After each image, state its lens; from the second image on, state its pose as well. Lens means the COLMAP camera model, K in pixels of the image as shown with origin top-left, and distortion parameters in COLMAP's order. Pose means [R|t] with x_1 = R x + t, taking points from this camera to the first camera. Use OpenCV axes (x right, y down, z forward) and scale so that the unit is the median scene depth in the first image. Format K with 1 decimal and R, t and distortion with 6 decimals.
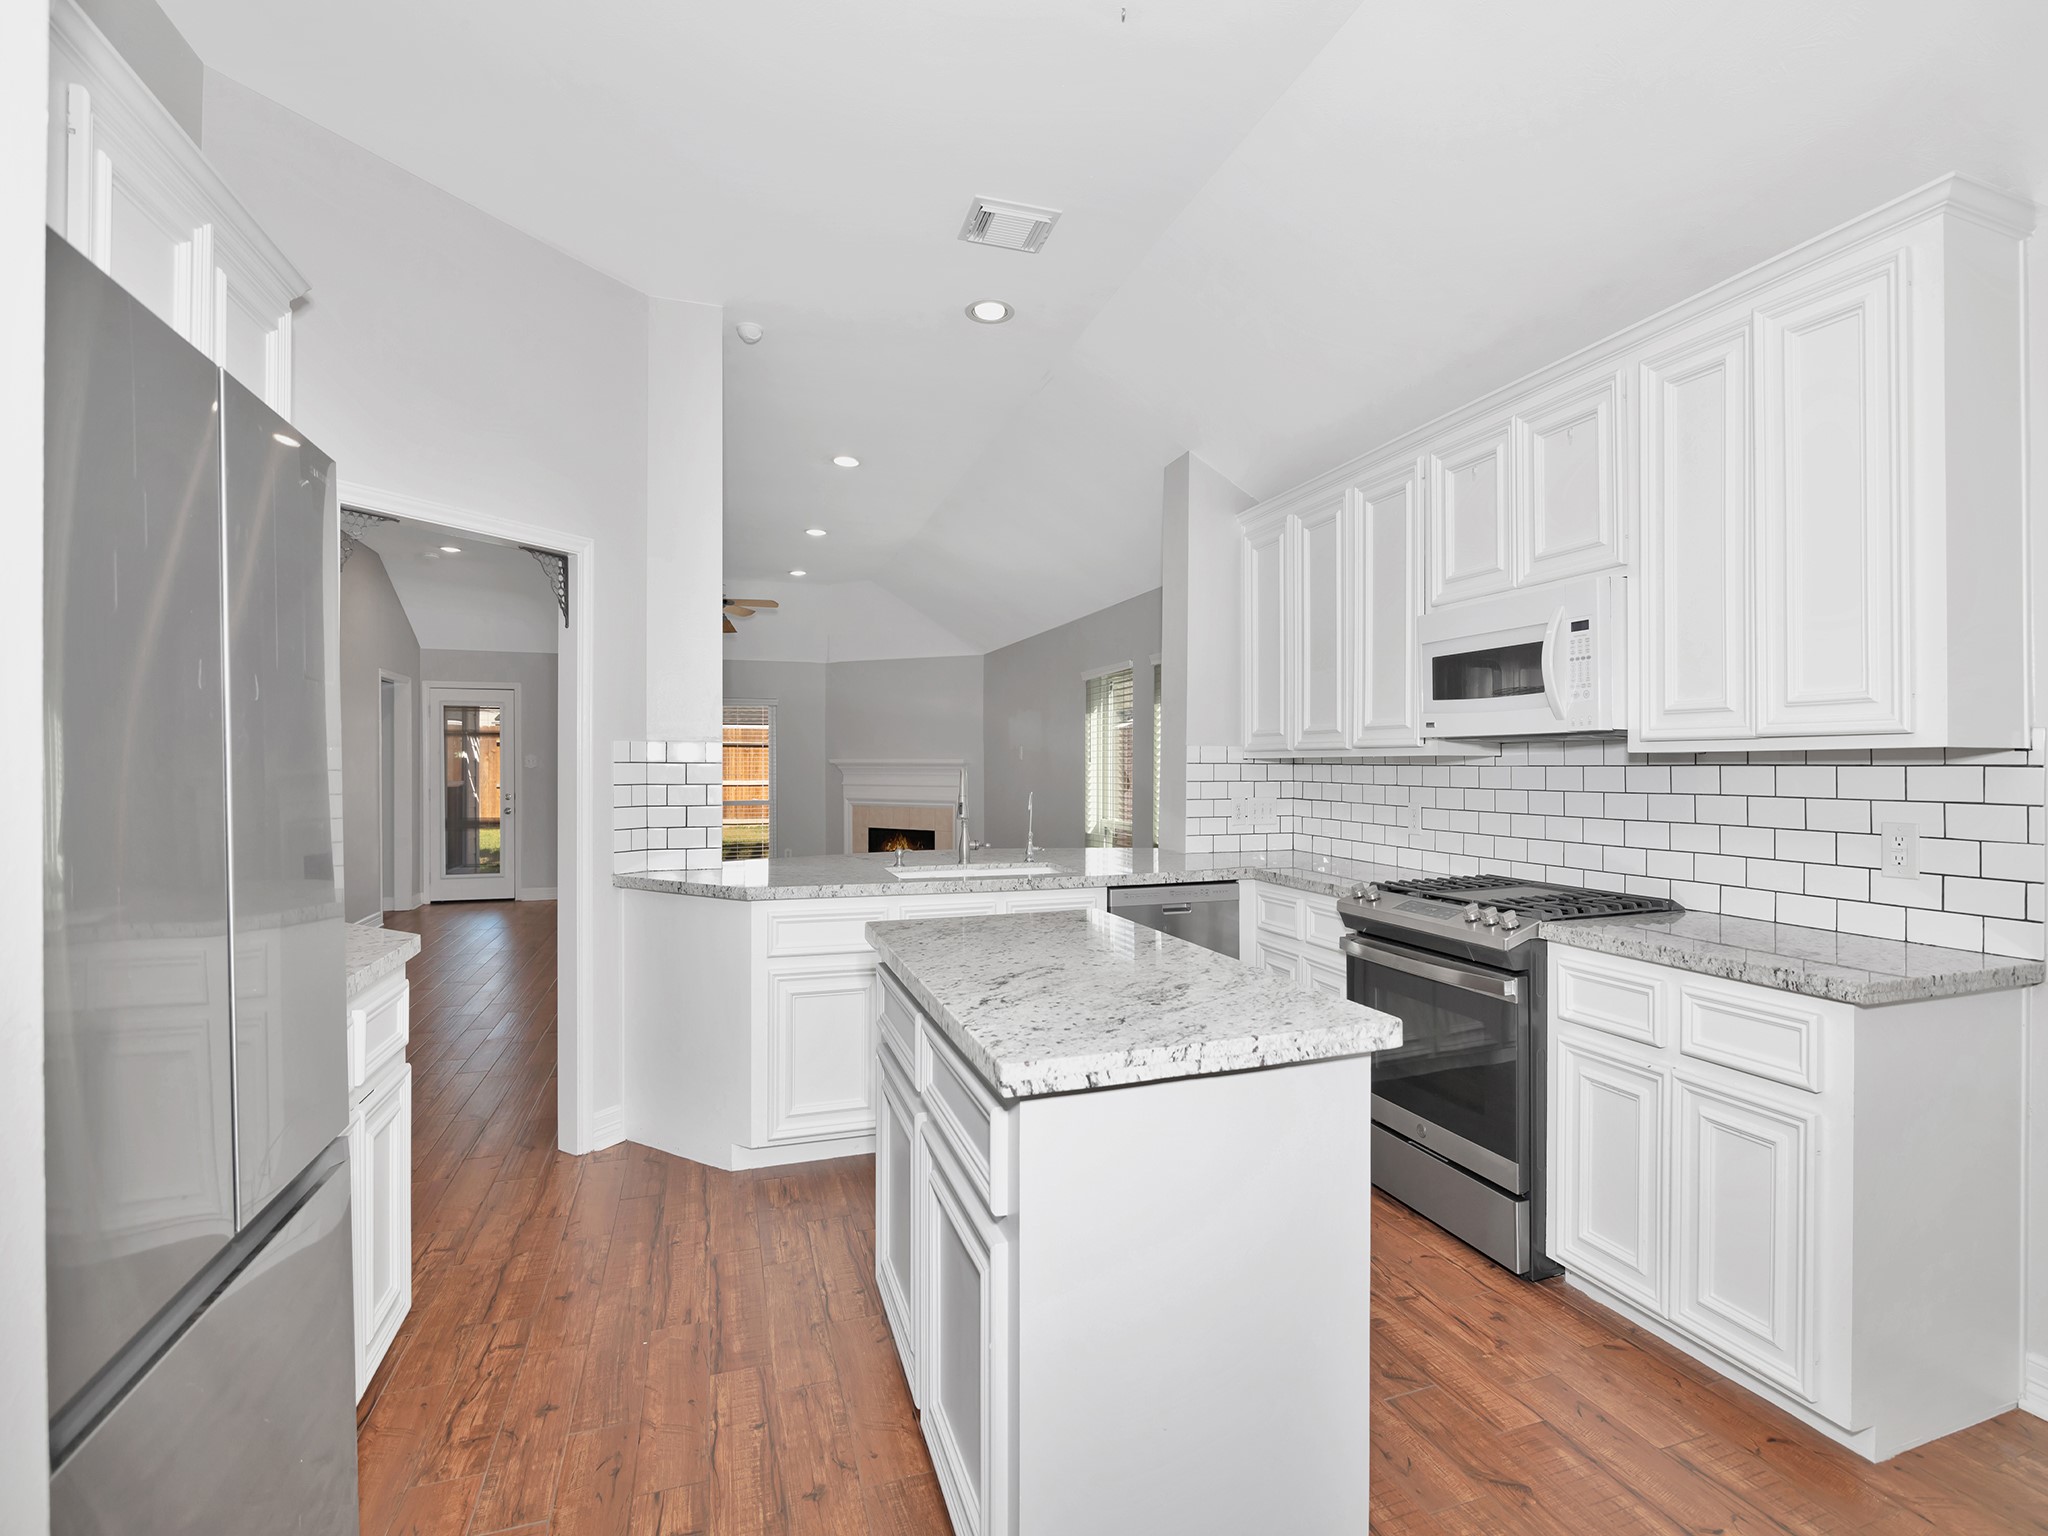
lens RADIAL K [[934.4, 0, 1018.5], [0, 934.4, 764.7], [0, 0, 1]] dist [-0.001744, -0.031397]
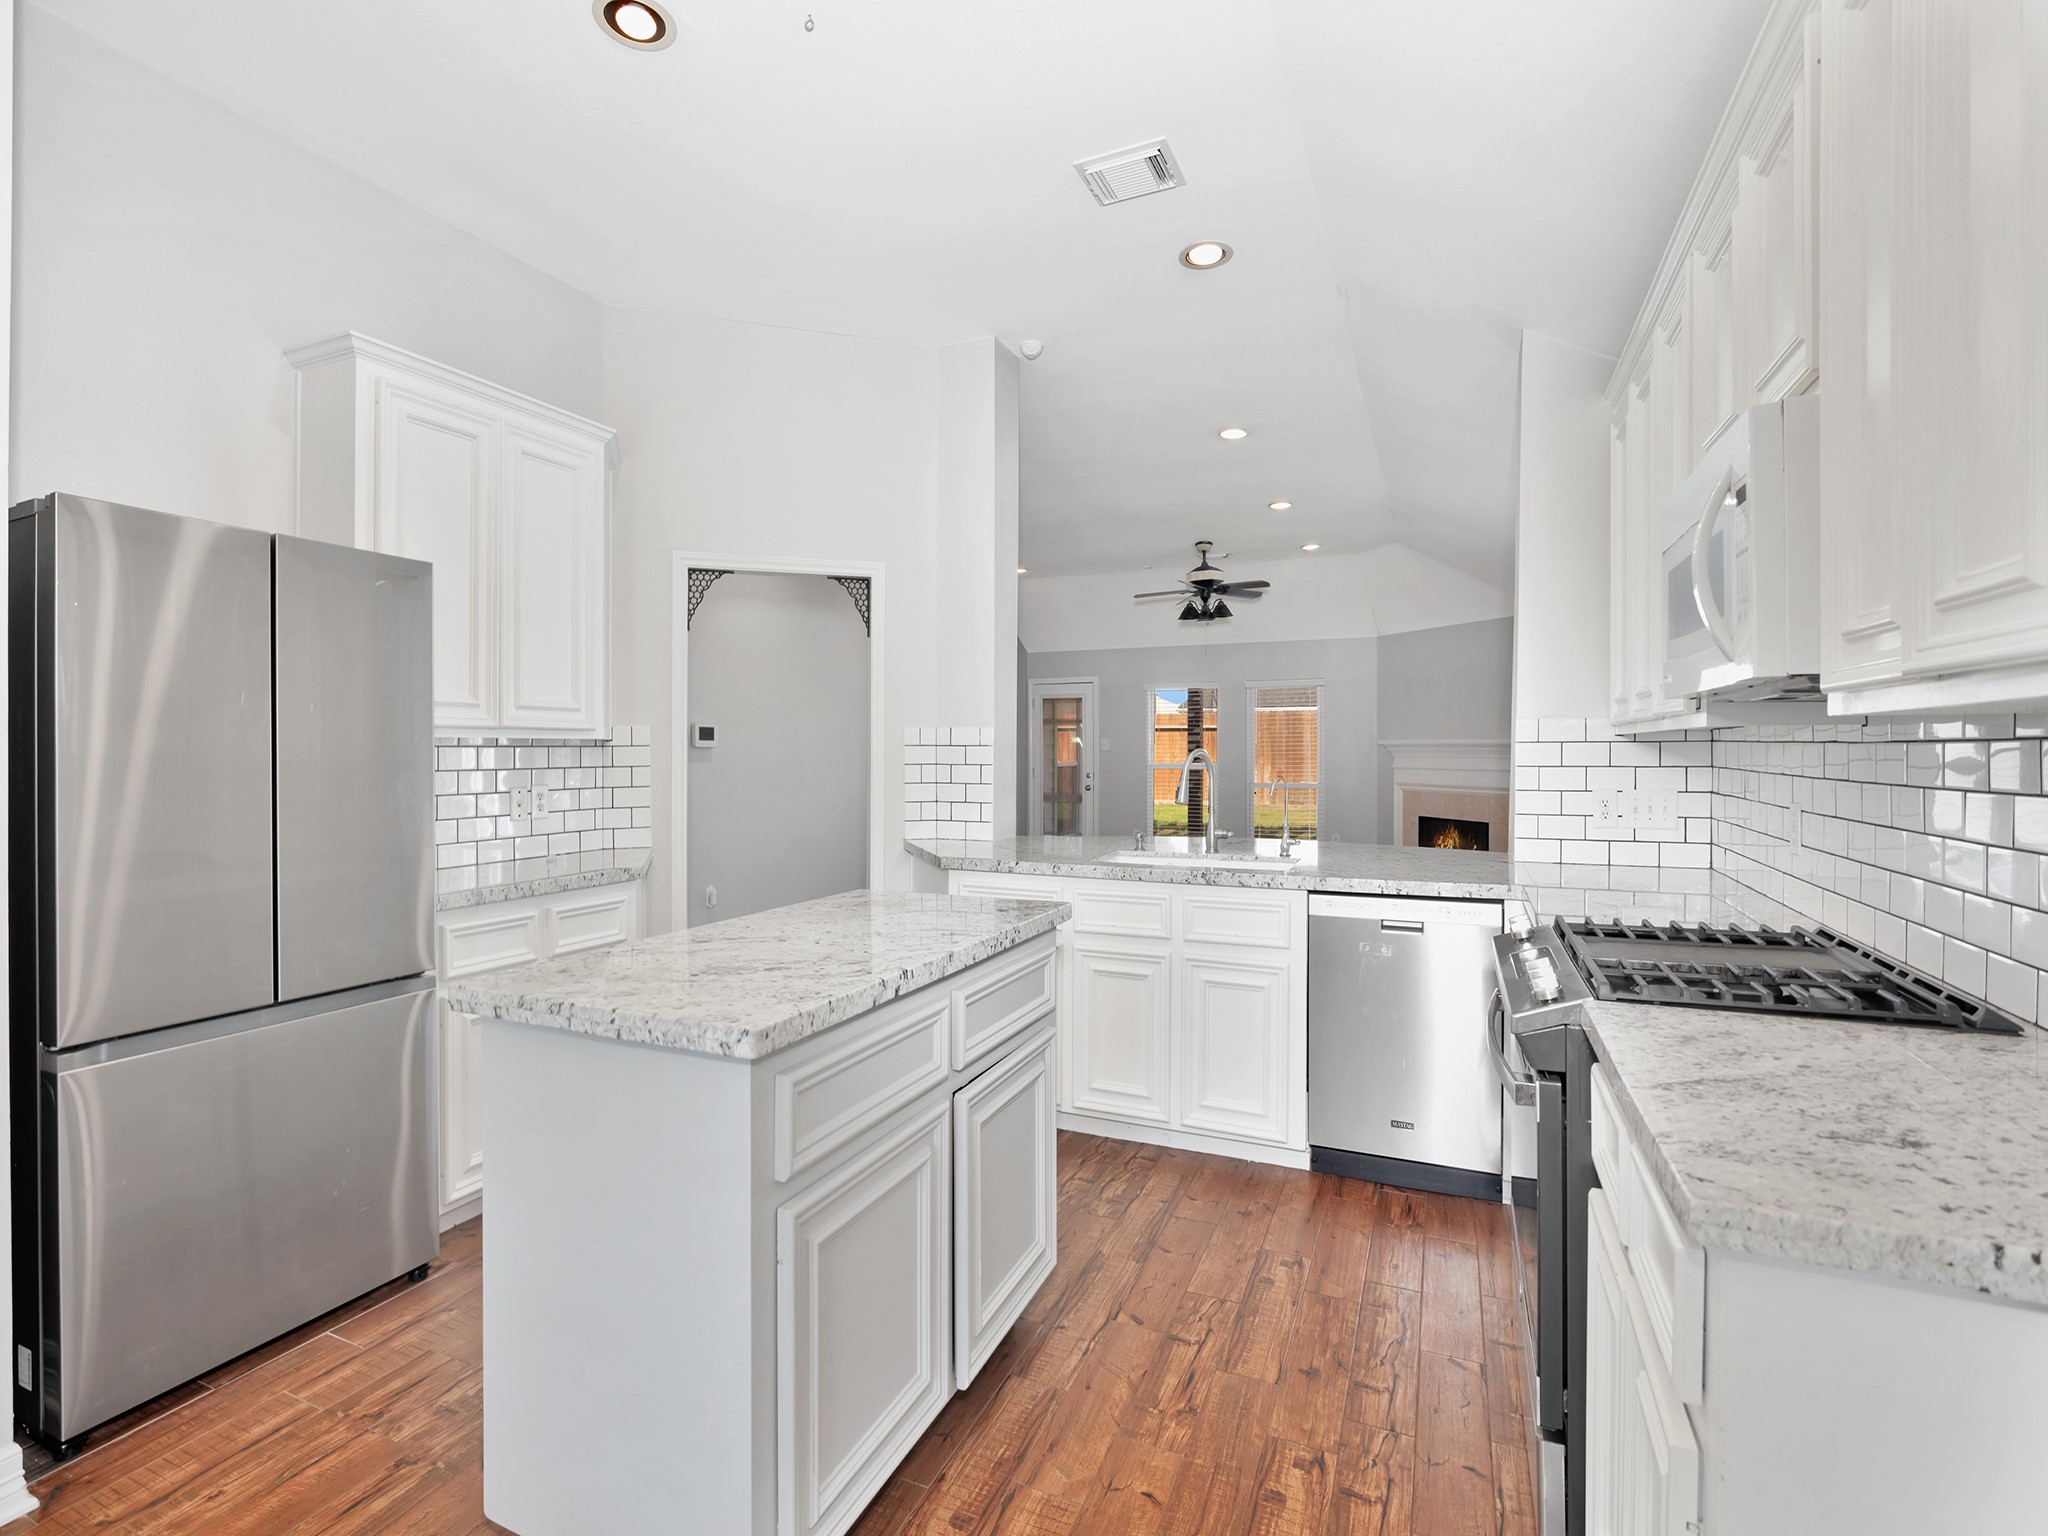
lens RADIAL K [[949.1, 0, 1021.0], [0, 949.1, 727.4], [0, 0, 1]] dist [-0.001086, -0.033759]
pose [[0.736767, -0.018871, -0.675883, 0.458676], [0.004625, 0.999728, -0.022872, 0.002547], [0.676131, 0.013726, 0.736654, 0.188403]]
